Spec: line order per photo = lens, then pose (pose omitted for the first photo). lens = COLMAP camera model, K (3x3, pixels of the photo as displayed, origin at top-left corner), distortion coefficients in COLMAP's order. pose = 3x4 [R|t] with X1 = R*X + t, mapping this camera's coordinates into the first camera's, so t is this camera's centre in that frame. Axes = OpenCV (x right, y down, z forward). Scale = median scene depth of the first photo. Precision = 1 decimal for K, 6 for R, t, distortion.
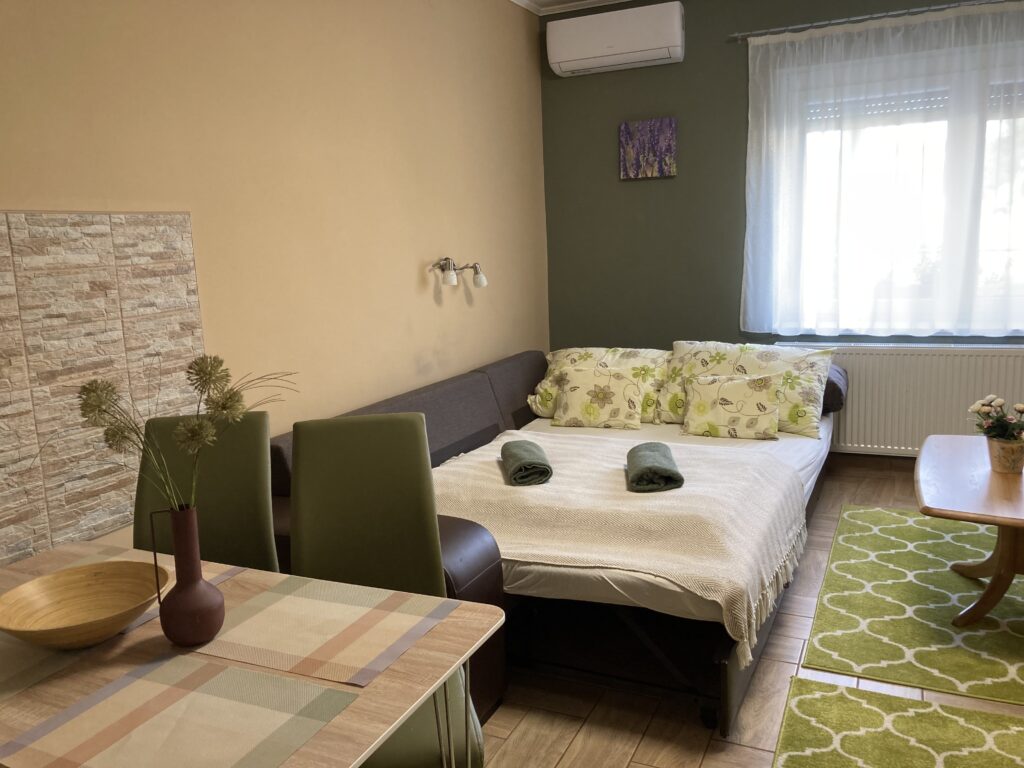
lens RADIAL K [[843.1, 0, 512.9], [0, 843.1, 385.7], [0, 0, 1]] dist [0.003026, -0.007234]
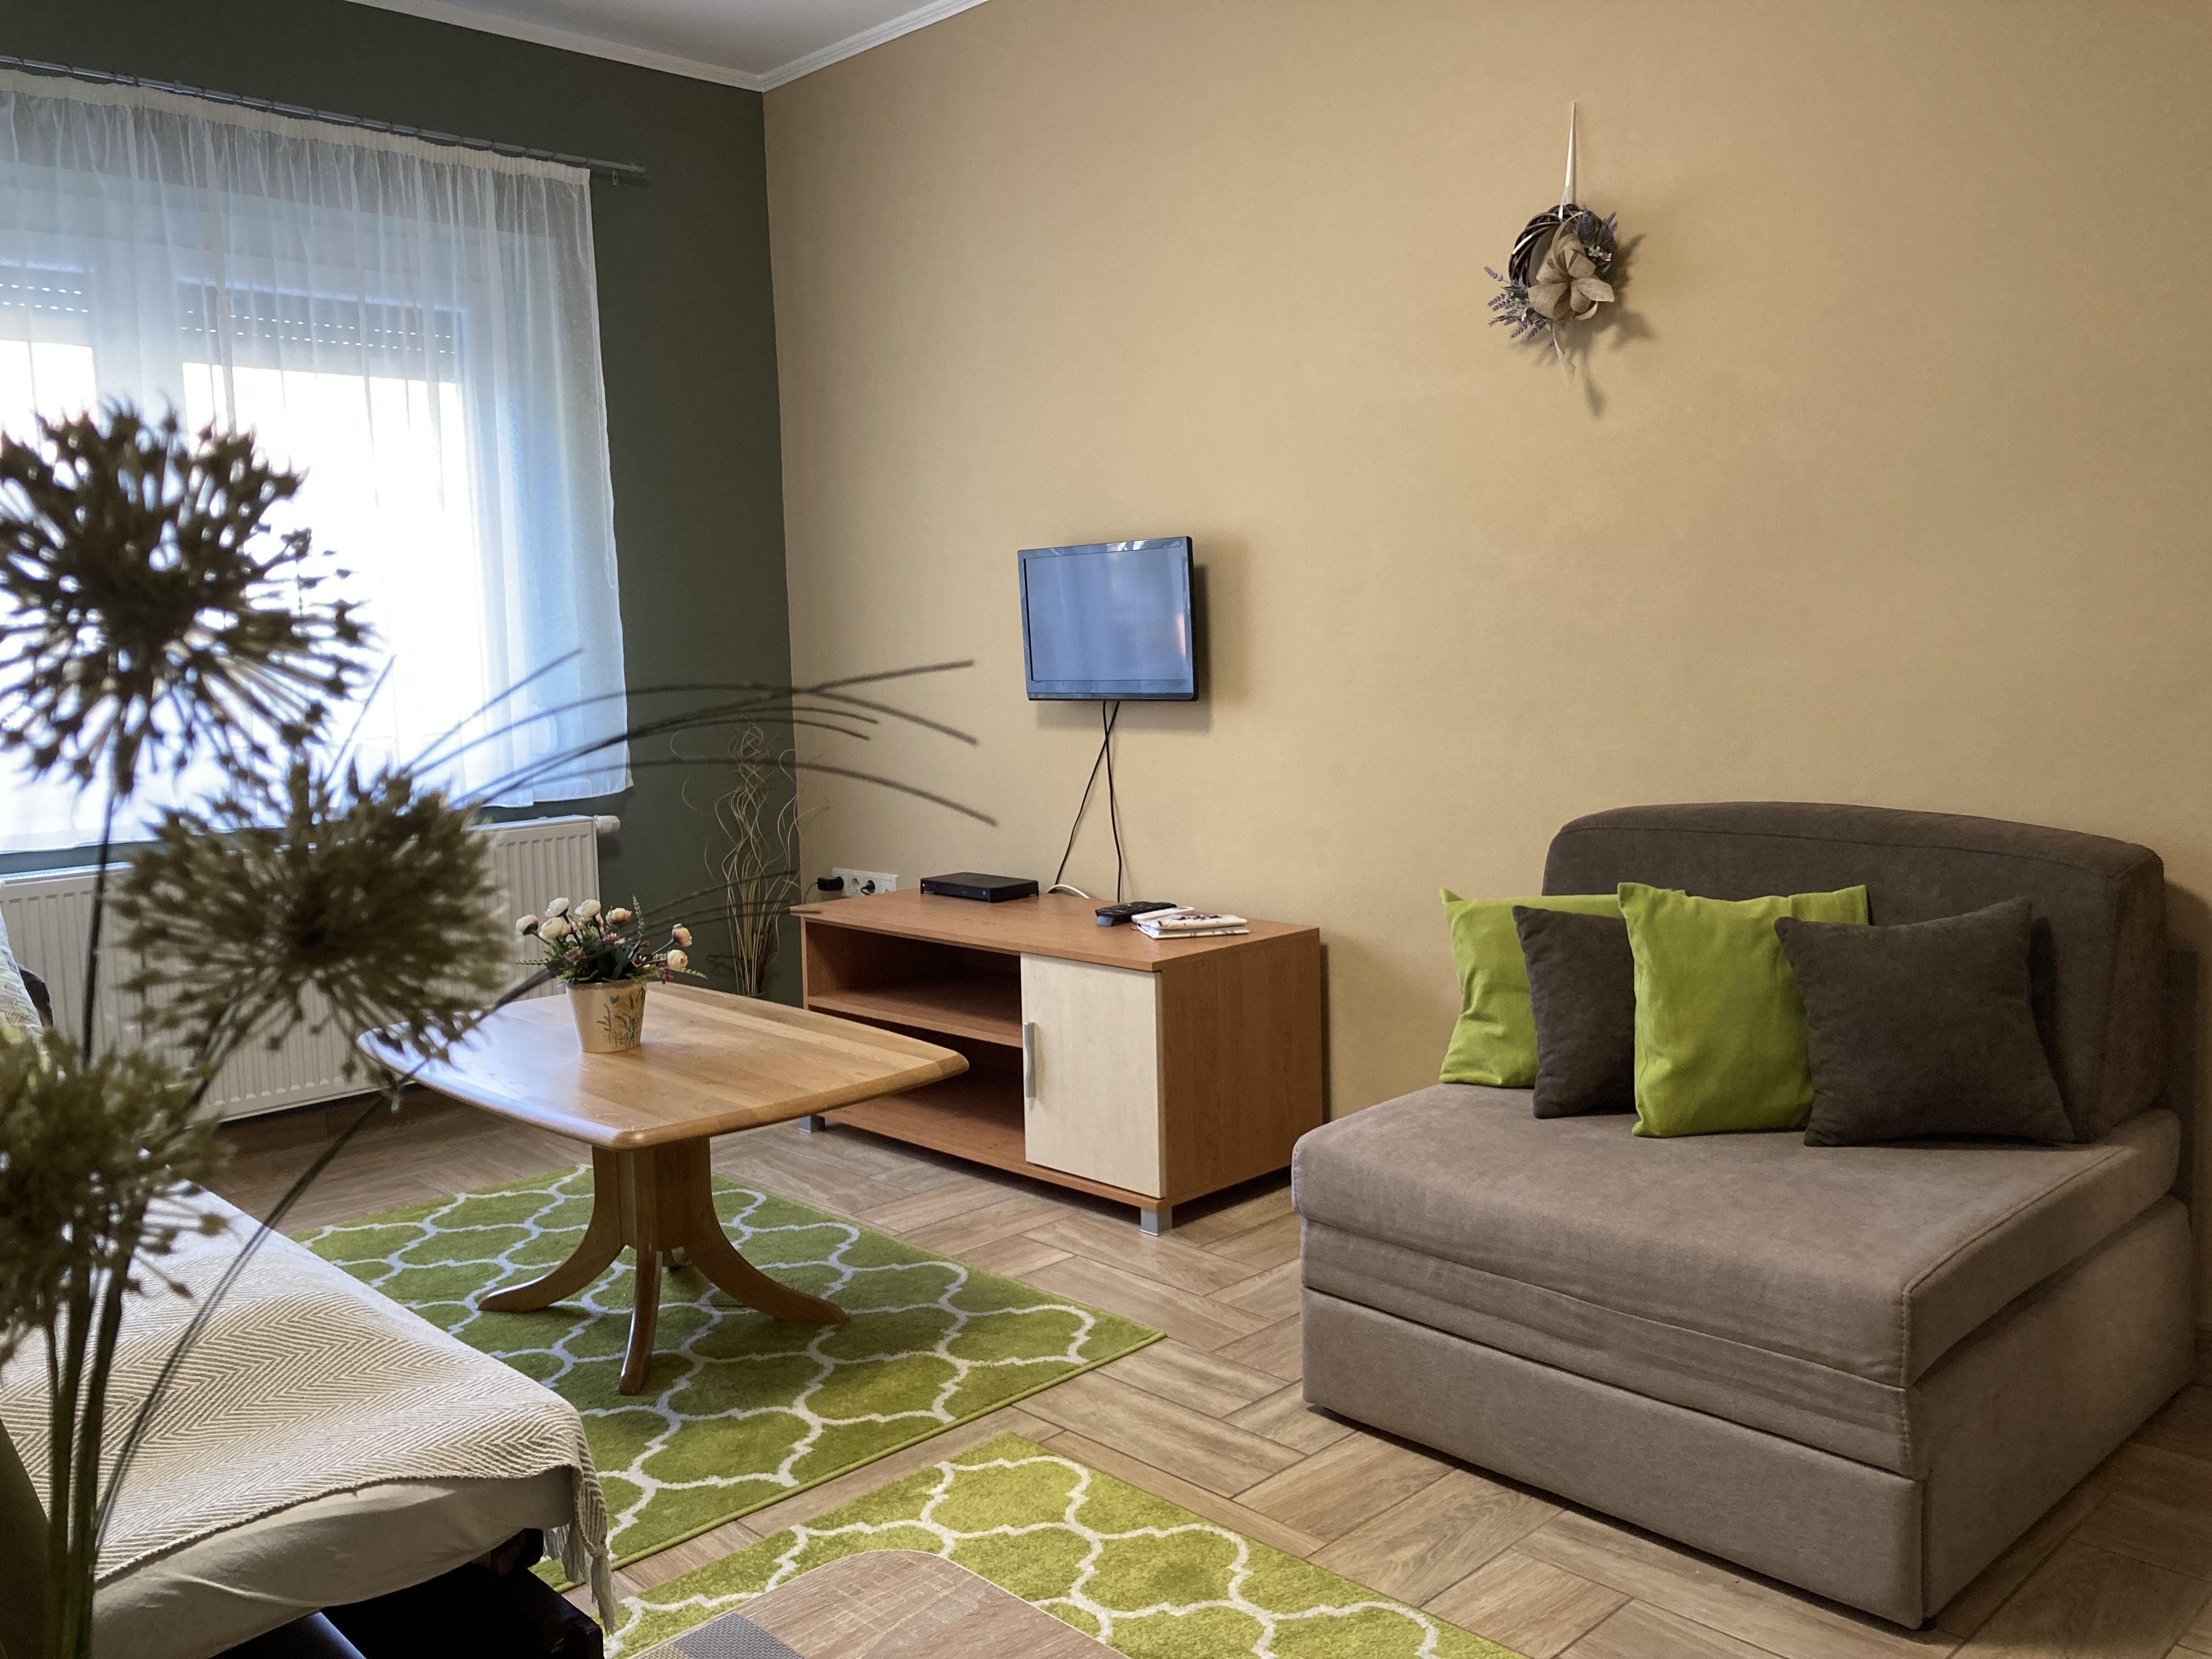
lens RADIAL K [[1821.2, 0, 1108.4], [0, 1821.2, 820.7], [0, 0, 1]] dist [0.003026, -0.007234]
pose [[0.344418, -0.070235, 0.936186, -0.315722], [0.181673, 0.983334, 0.006936, 0.019079], [-0.921071, 0.167691, 0.351437, 0.388124]]
